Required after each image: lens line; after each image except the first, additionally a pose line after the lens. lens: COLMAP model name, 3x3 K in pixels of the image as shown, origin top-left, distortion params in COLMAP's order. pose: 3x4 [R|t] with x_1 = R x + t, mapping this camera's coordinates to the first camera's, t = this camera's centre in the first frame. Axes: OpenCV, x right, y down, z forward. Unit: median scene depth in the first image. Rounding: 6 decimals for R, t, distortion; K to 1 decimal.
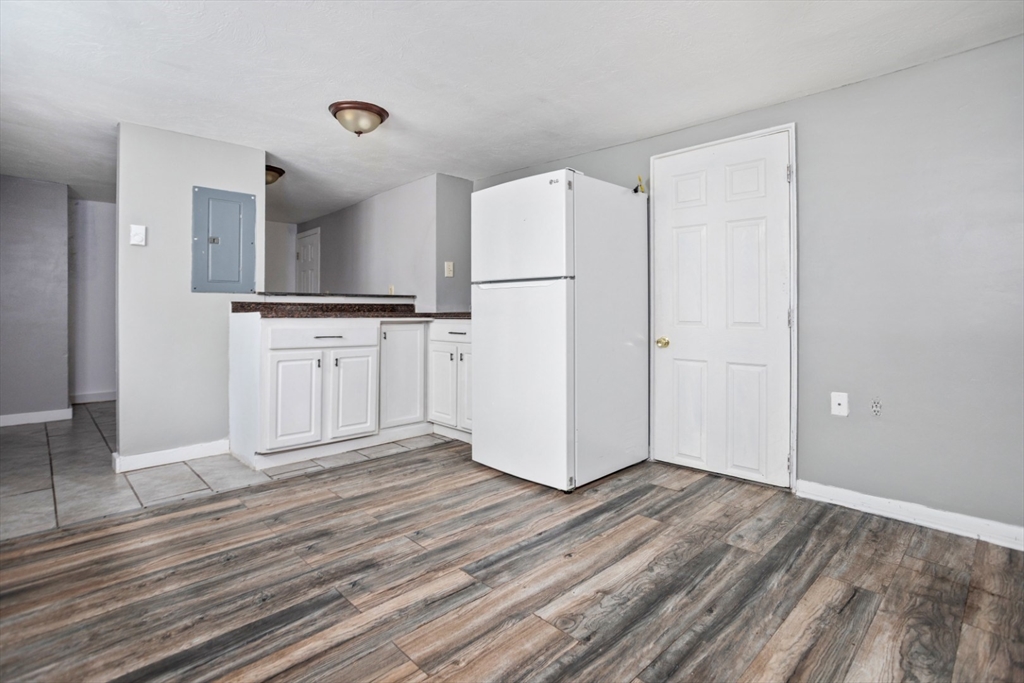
lens RADIAL K [[500.7, 0, 514.0], [0, 500.7, 306.8], [0, 0, 1]] dist [-0.044700, 0.025799]
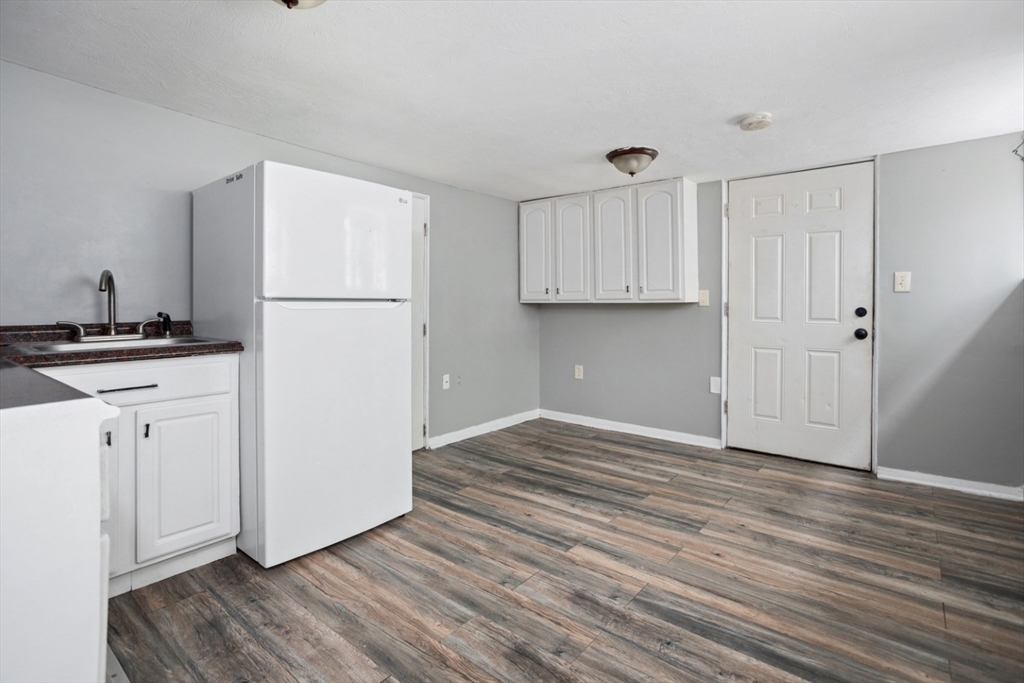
lens RADIAL K [[500.7, 0, 514.0], [0, 500.7, 306.8], [0, 0, 1]] dist [-0.044700, 0.025799]
pose [[-0.125573, 0.000202, 0.992084, -1.312090], [-0.008144, 0.999966, -0.001235, -0.066008], [-0.992051, -0.008235, -0.125567, 1.303515]]
